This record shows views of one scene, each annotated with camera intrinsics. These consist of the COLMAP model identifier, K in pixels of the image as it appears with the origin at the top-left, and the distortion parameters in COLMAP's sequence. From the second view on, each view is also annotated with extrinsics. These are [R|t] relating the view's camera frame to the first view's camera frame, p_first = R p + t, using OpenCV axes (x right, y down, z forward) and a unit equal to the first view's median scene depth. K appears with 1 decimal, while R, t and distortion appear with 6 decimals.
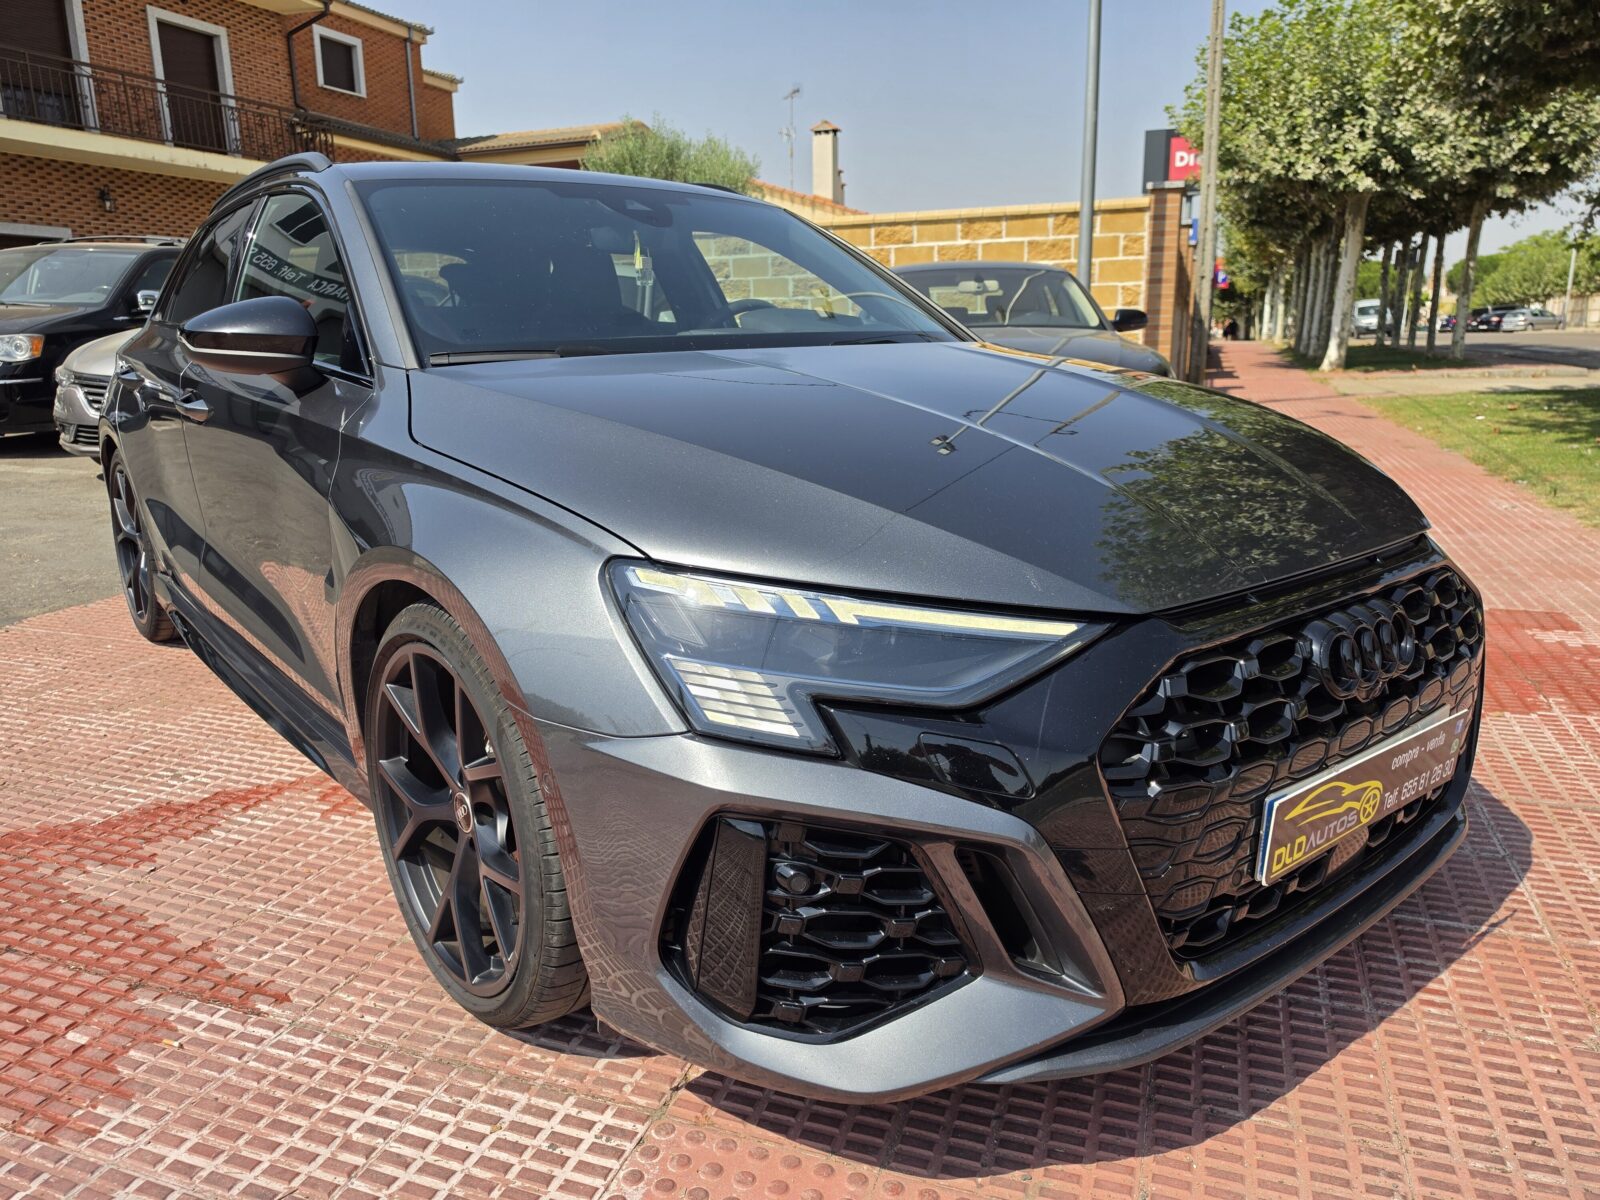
lens RADIAL K [[1131.6, 0, 800.0], [0, 1131.6, 600.0], [0, 0, 1]] dist [-0.004168, 0.003993]
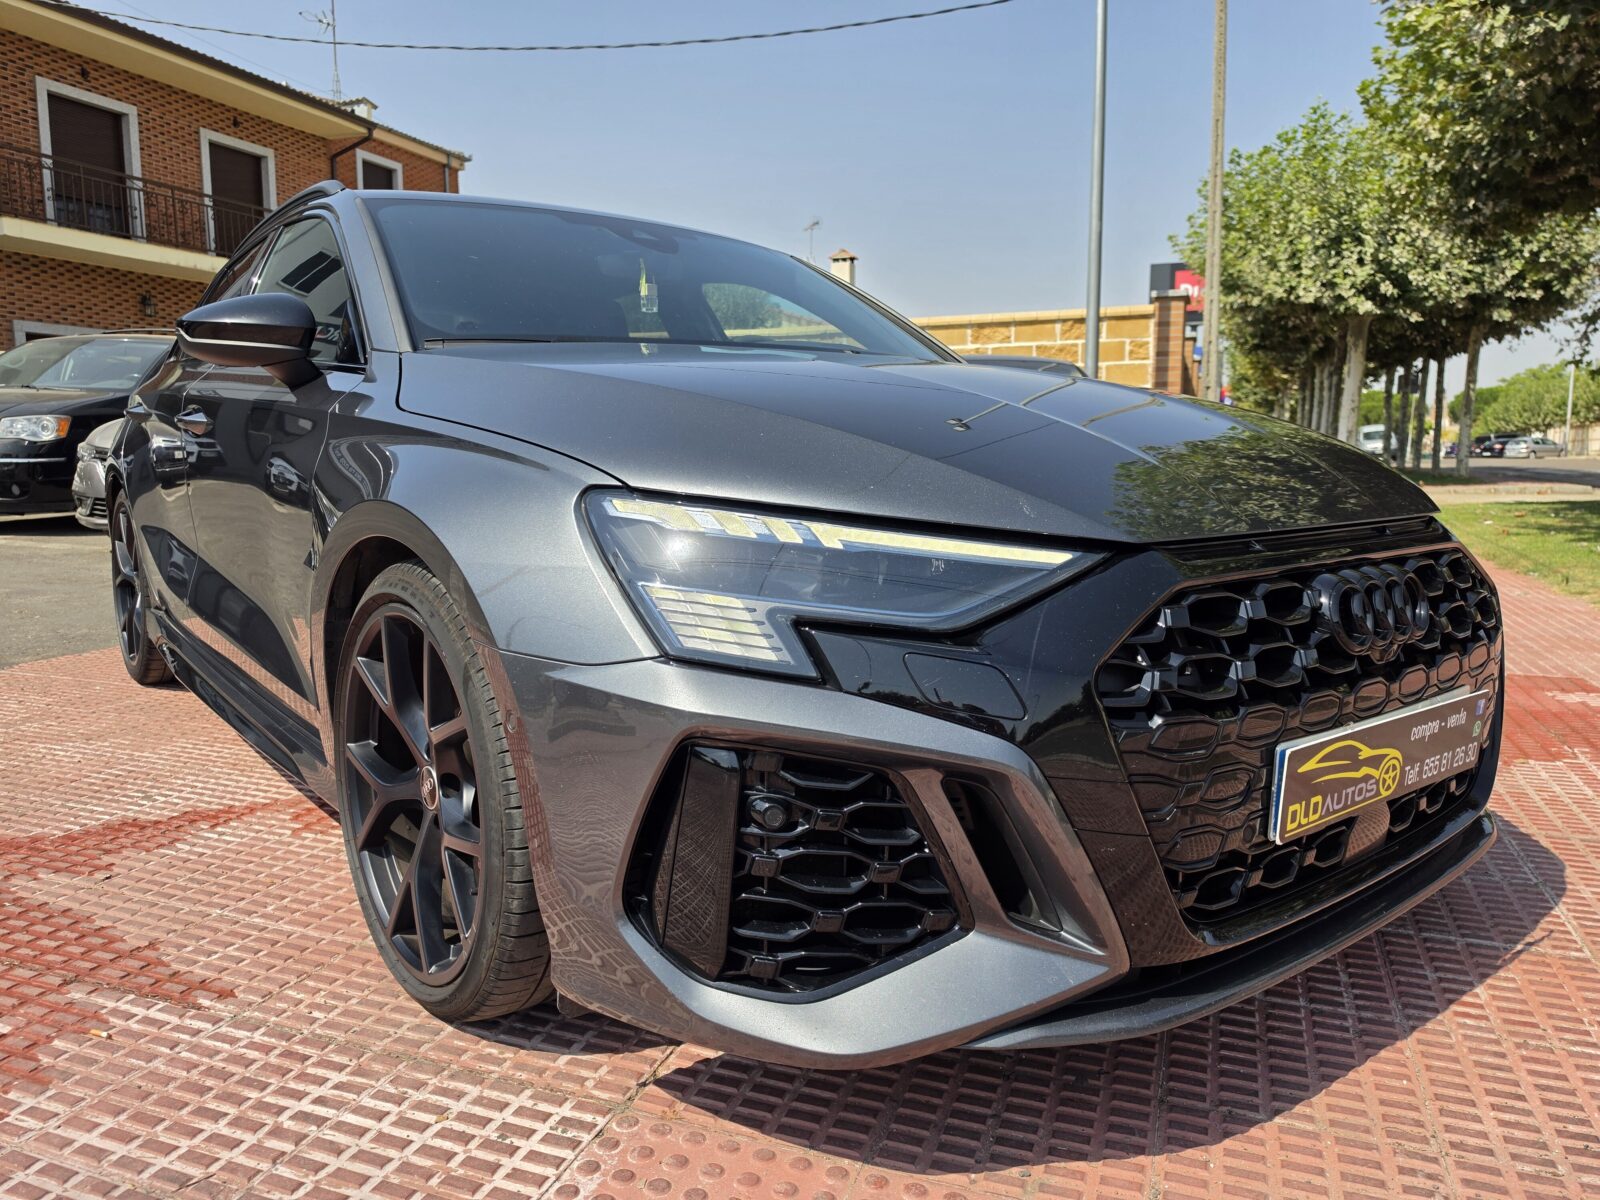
lens RADIAL K [[1124.5, 0, 812.0], [0, 1124.5, 594.3], [0, 0, 1]] dist [0.006411, -0.006501]
pose [[0.999903, 0.013342, -0.003954, 0.024040], [-0.013699, 0.993707, -0.111167, 0.130772], [0.002446, 0.111211, 0.993794, 0.048410]]
